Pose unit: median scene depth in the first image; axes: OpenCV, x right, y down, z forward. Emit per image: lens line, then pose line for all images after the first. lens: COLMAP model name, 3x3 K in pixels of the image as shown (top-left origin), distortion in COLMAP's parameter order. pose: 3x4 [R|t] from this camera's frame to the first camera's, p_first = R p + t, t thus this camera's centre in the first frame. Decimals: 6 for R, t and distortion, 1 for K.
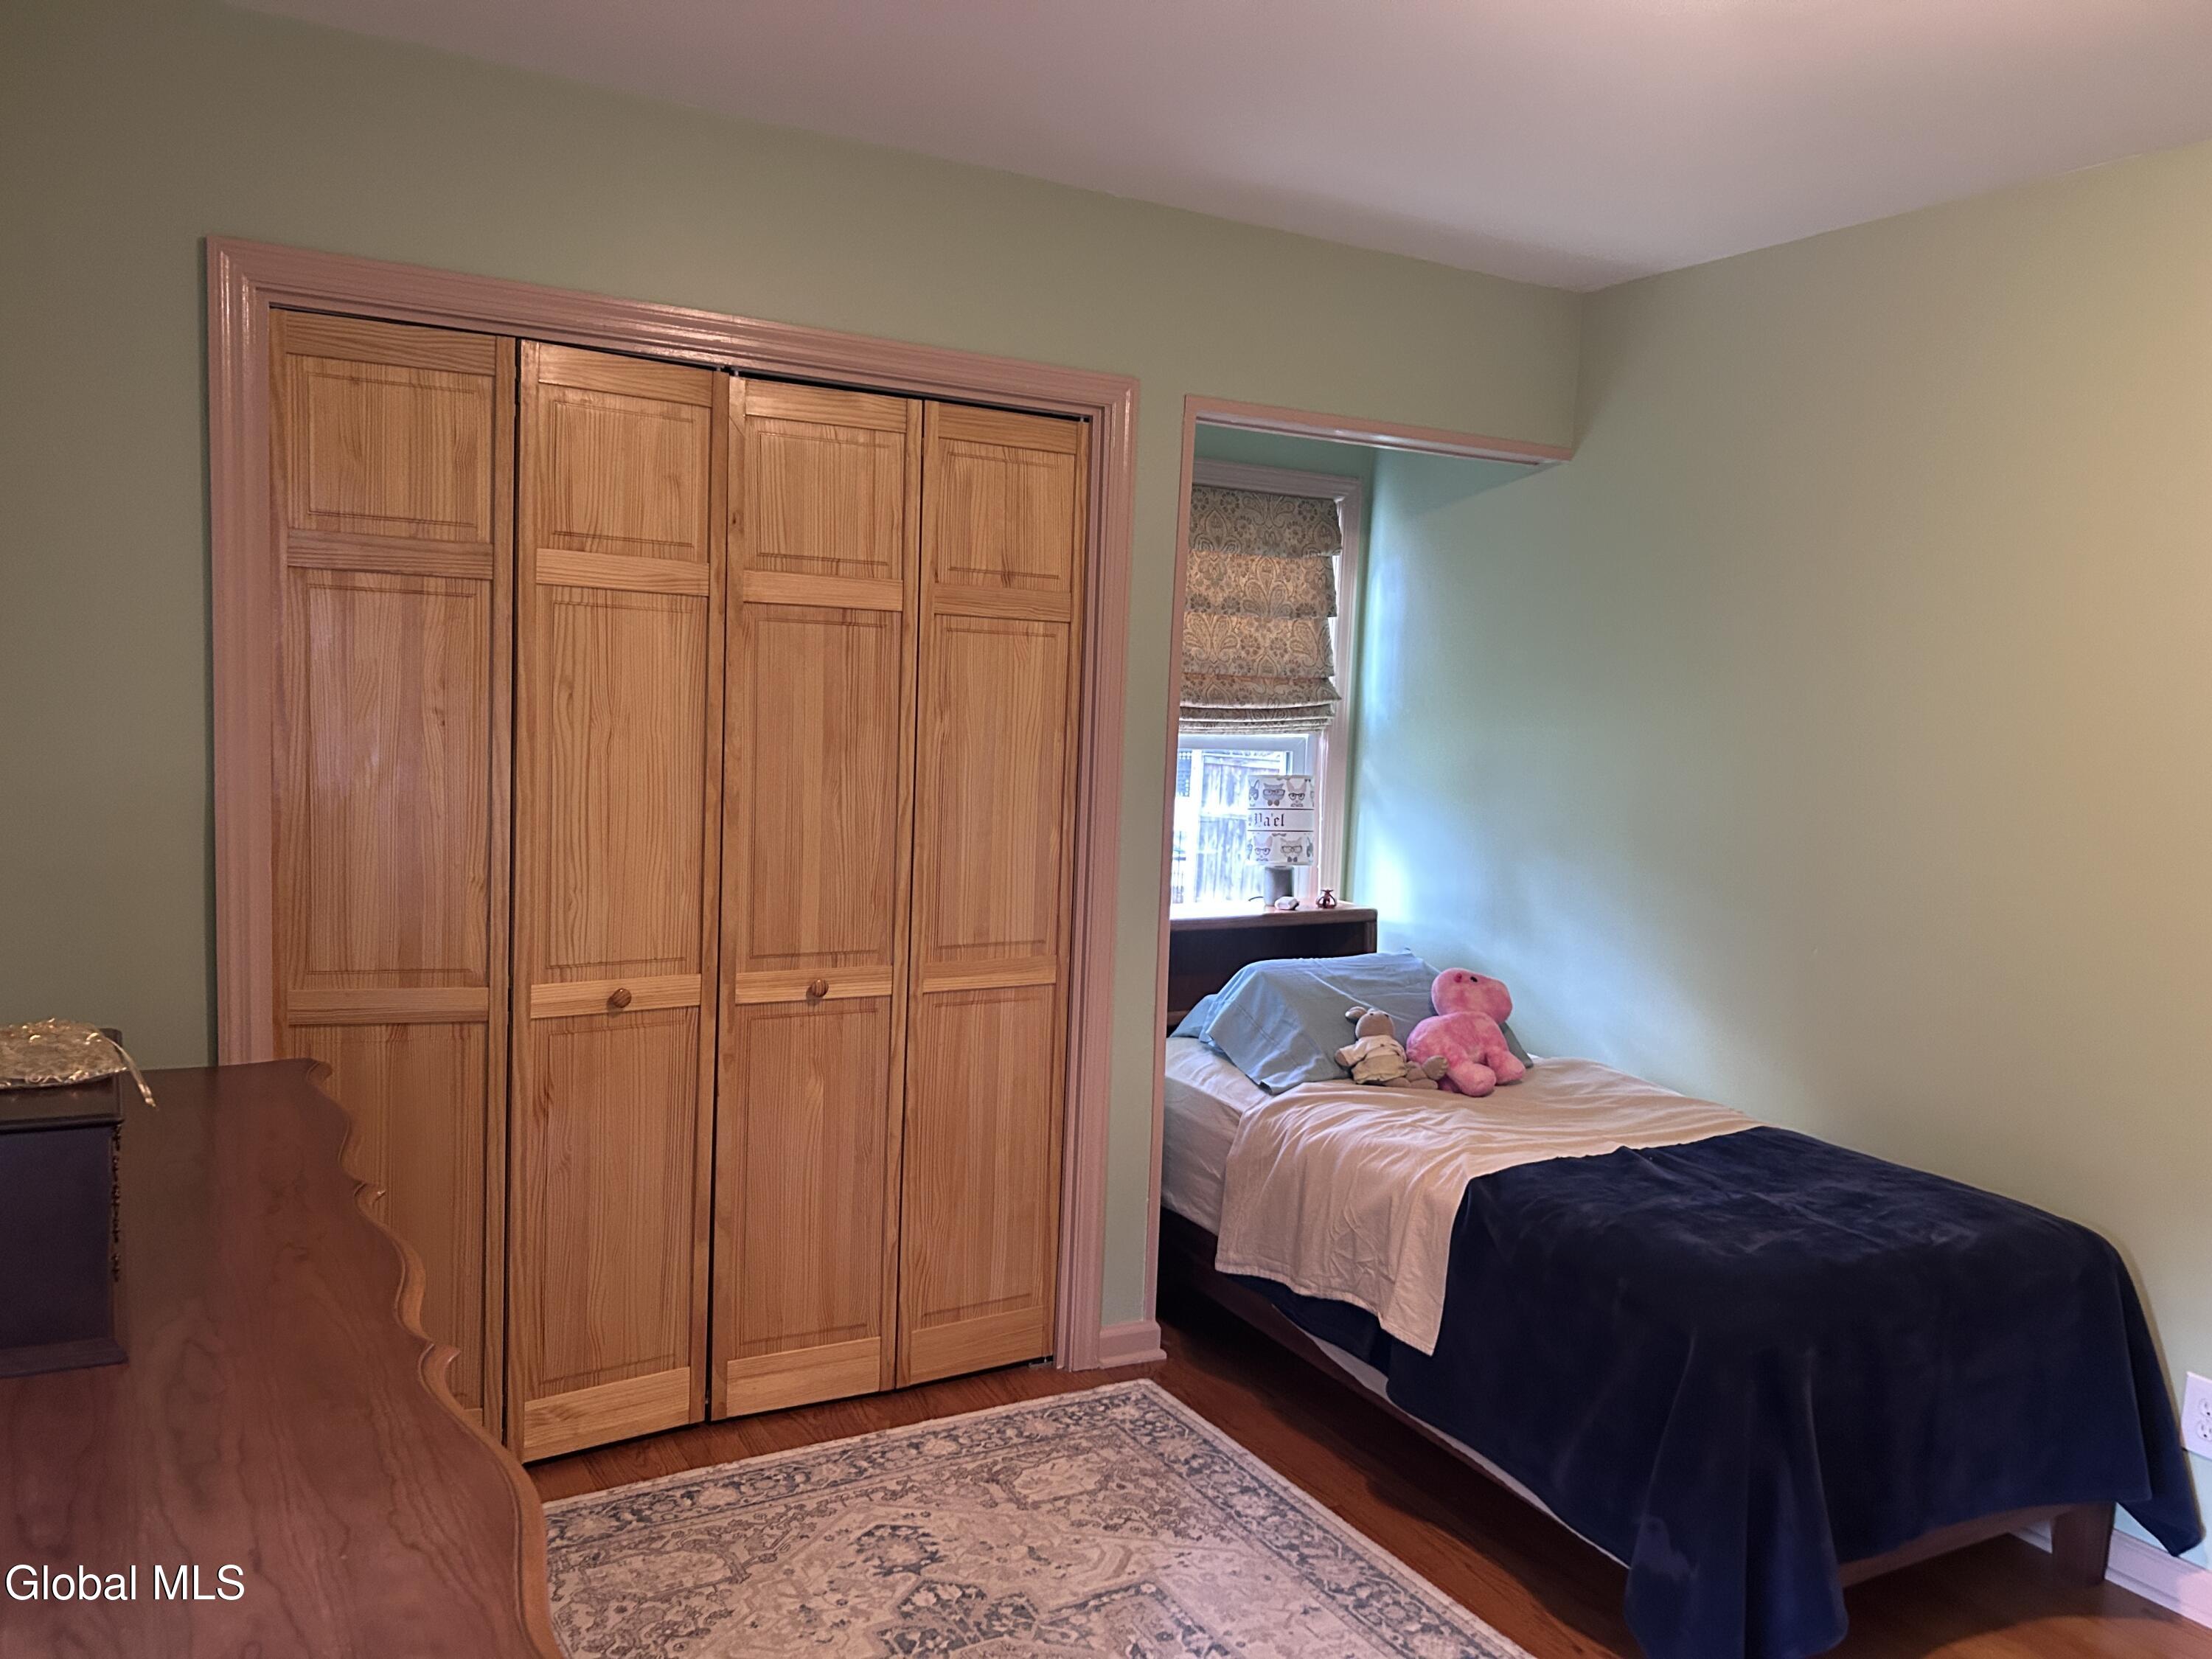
lens RADIAL K [[1669.5, 0, 1103.5], [0, 1669.5, 840.9], [0, 0, 1]] dist [0.052922, -0.069231]
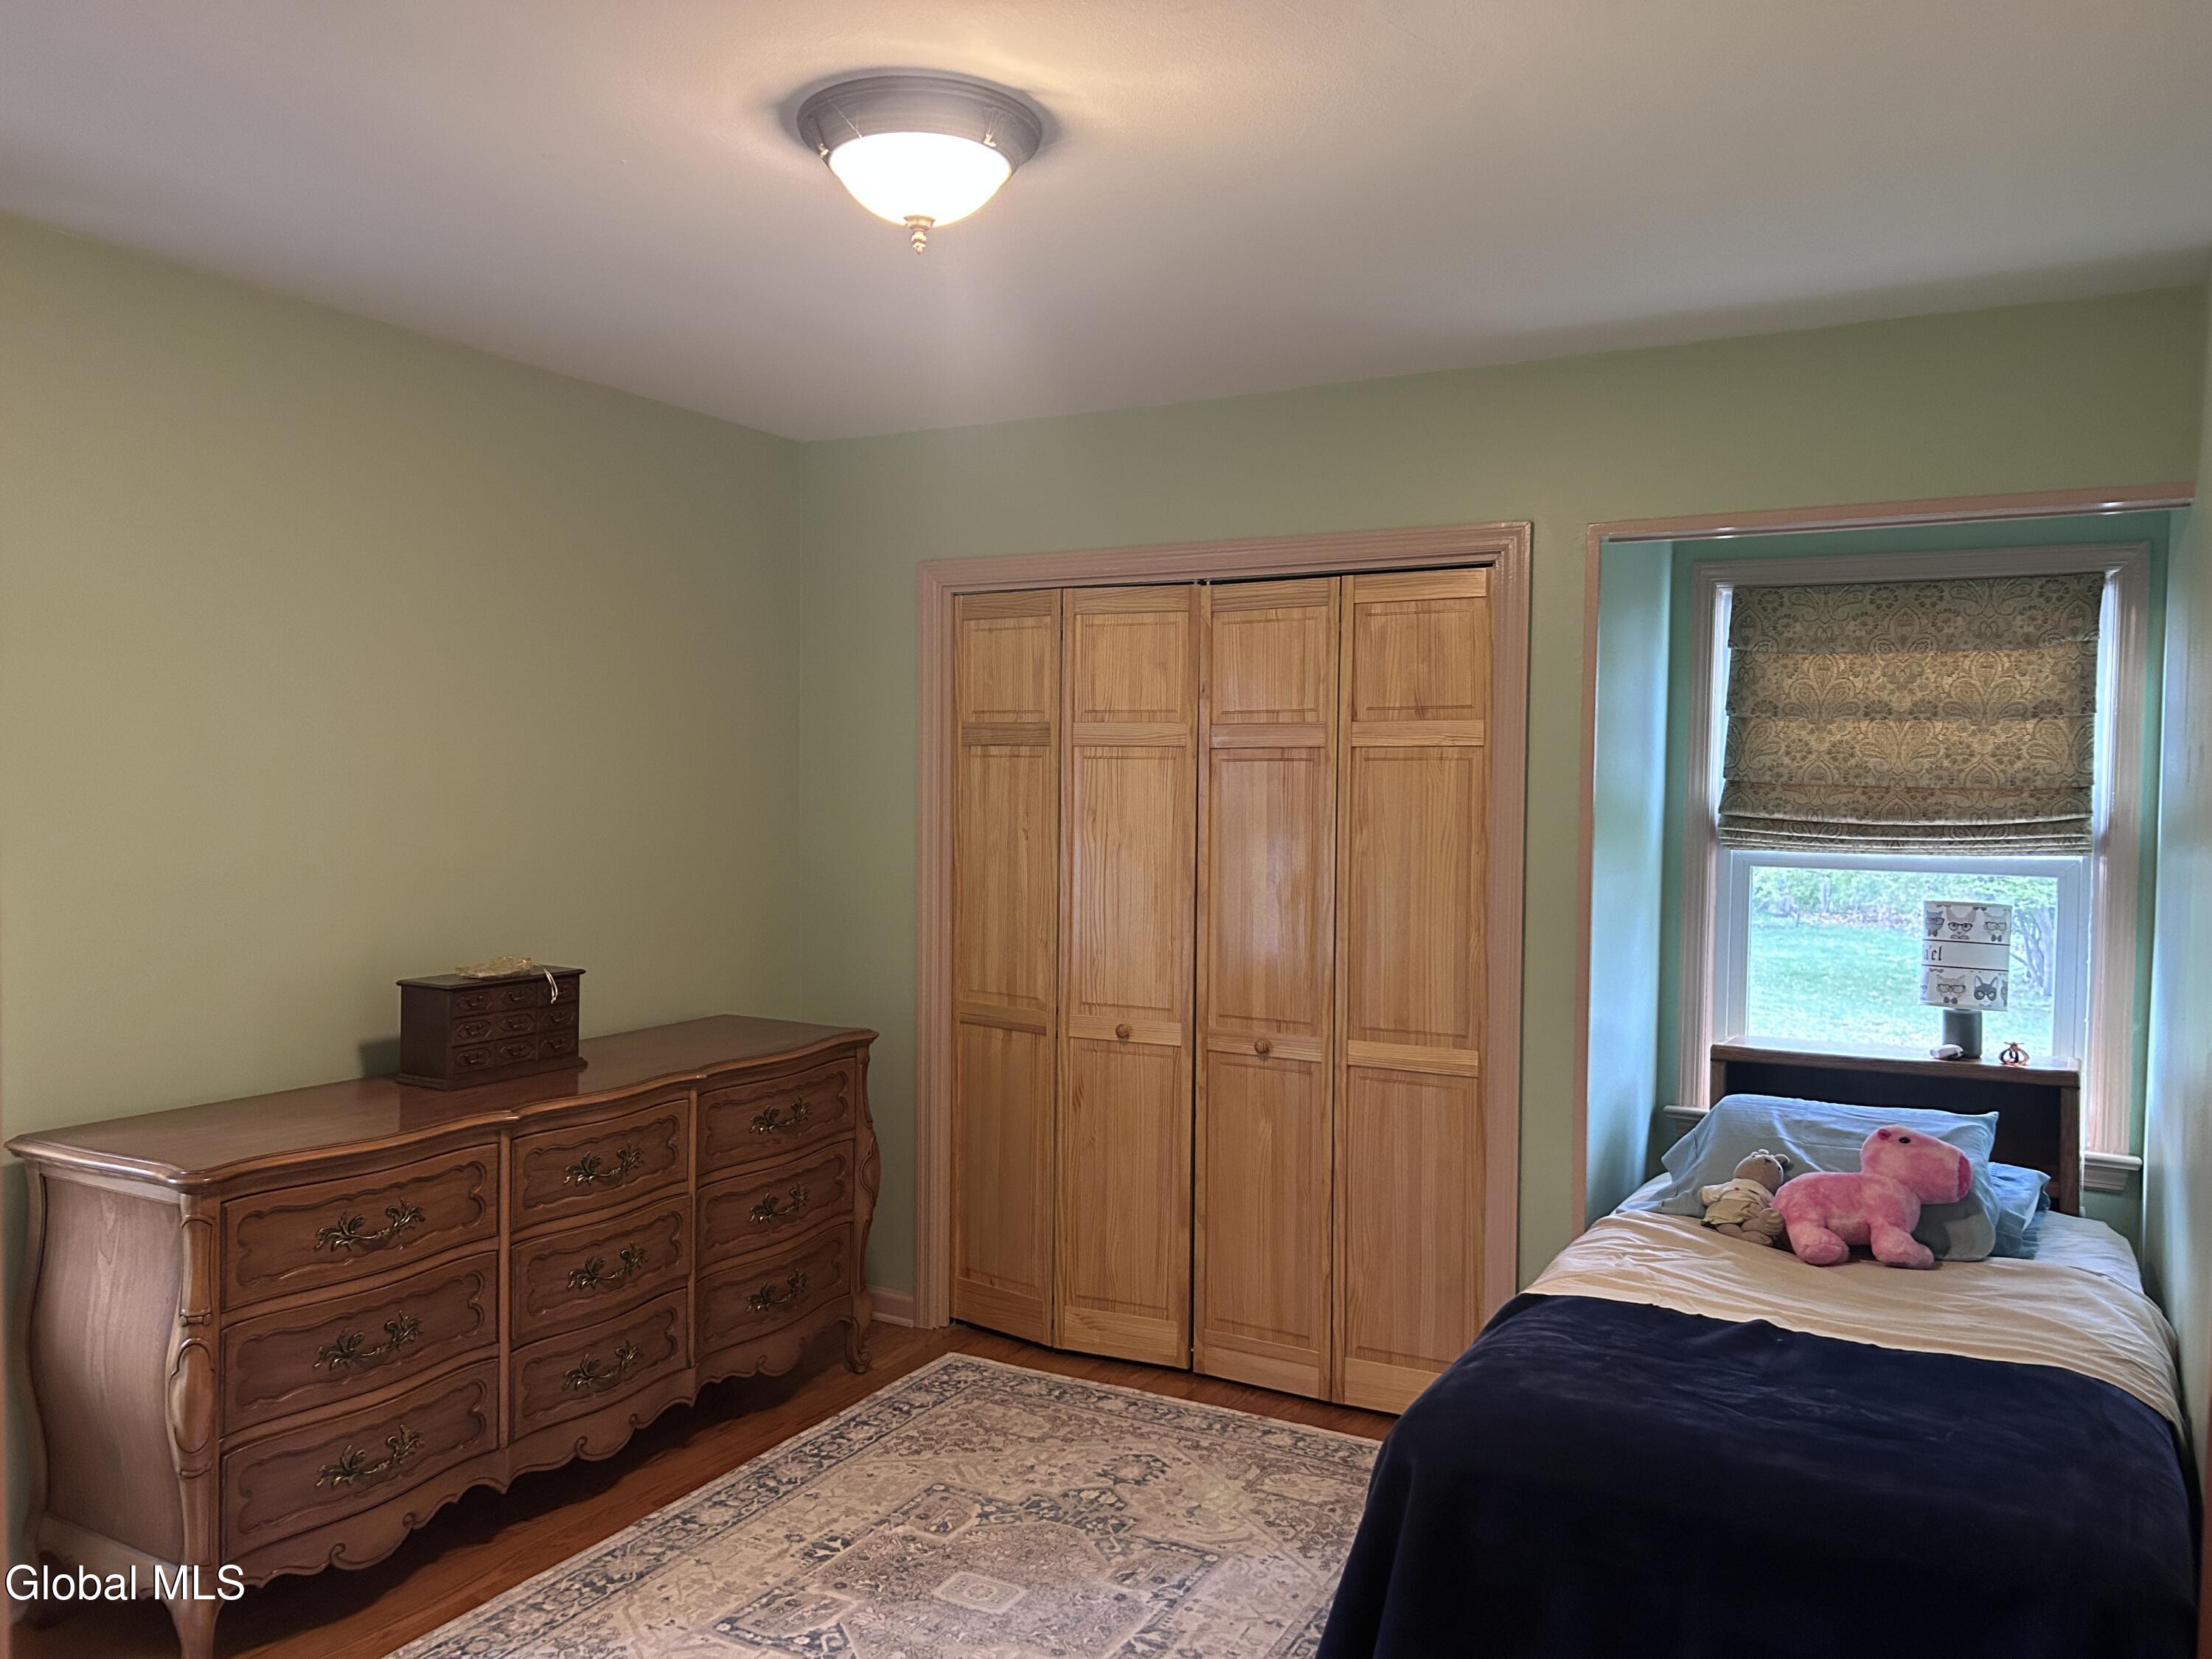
lens RADIAL K [[1669.5, 0, 1098.5], [0, 1669.5, 818.7], [0, 0, 1]] dist [0.052922, -0.069231]
pose [[0.506095, -0.017909, -0.862292, 0.848556], [-0.068459, 0.995796, -0.060861, 0.001841], [0.859756, 0.089833, 0.502742, 0.239725]]
